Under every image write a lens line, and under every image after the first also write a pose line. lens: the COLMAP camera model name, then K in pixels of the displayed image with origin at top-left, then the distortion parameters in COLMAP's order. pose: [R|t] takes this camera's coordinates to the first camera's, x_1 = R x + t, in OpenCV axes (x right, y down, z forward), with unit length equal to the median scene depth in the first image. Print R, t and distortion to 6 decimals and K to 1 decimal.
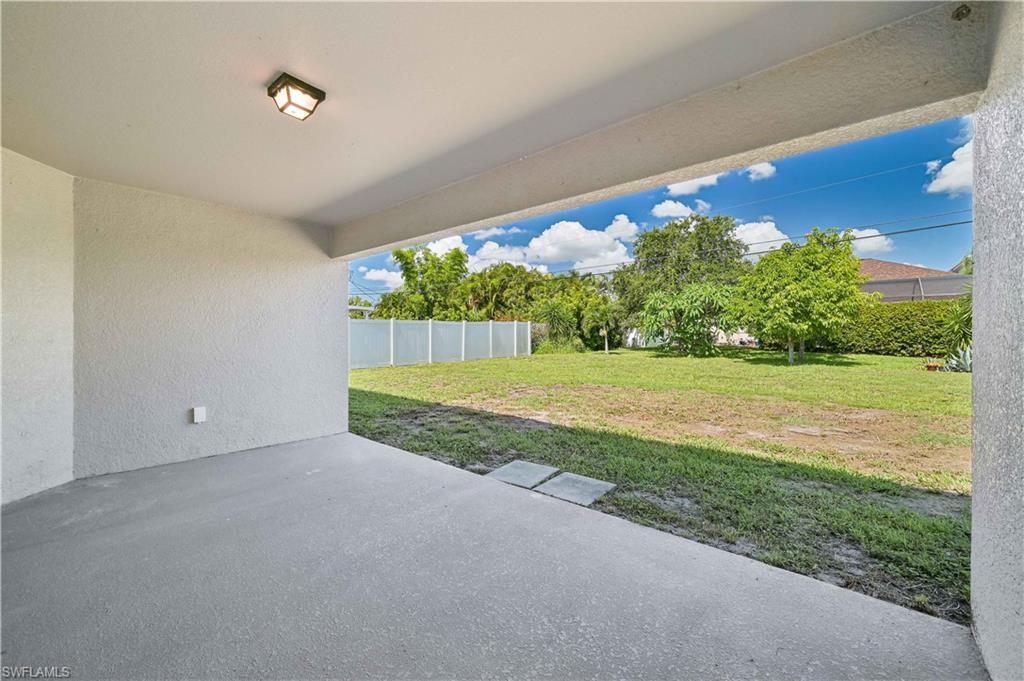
lens RADIAL K [[407.1, 0, 505.9], [0, 407.1, 337.5], [0, 0, 1]] dist [0.000616, 0.000240]
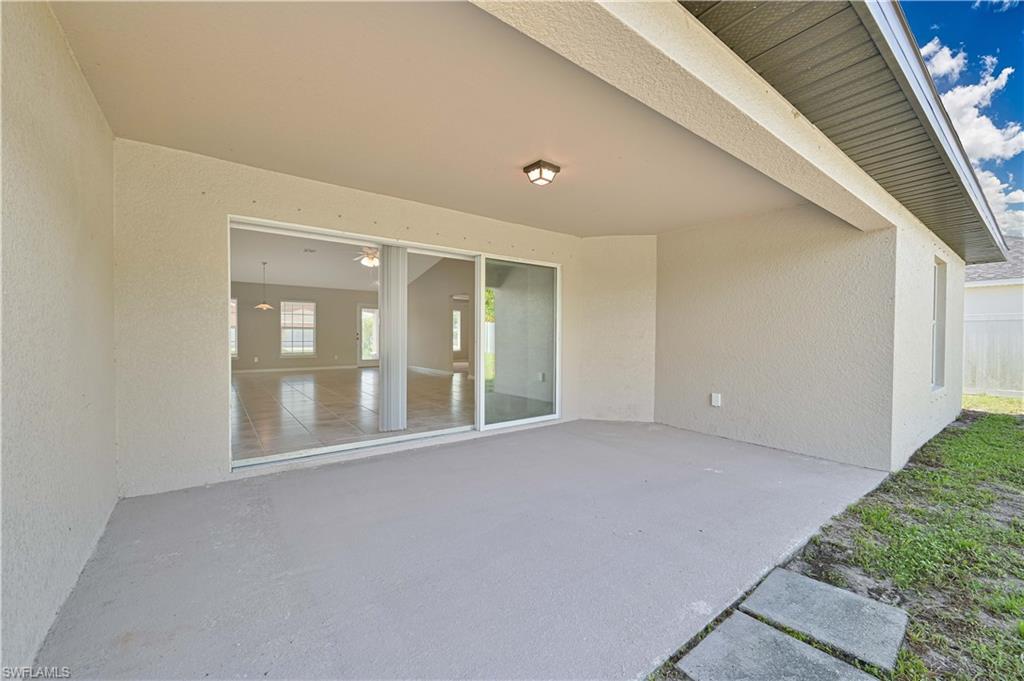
lens RADIAL K [[407.1, 0, 518.1], [0, 407.1, 341.1], [0, 0, 1]] dist [0.000616, 0.000240]
pose [[-0.210934, 0.007001, -0.977475, 0.608627], [-0.007234, 0.999936, 0.008723, 0.011734], [0.977474, 0.008911, -0.210870, 0.770660]]
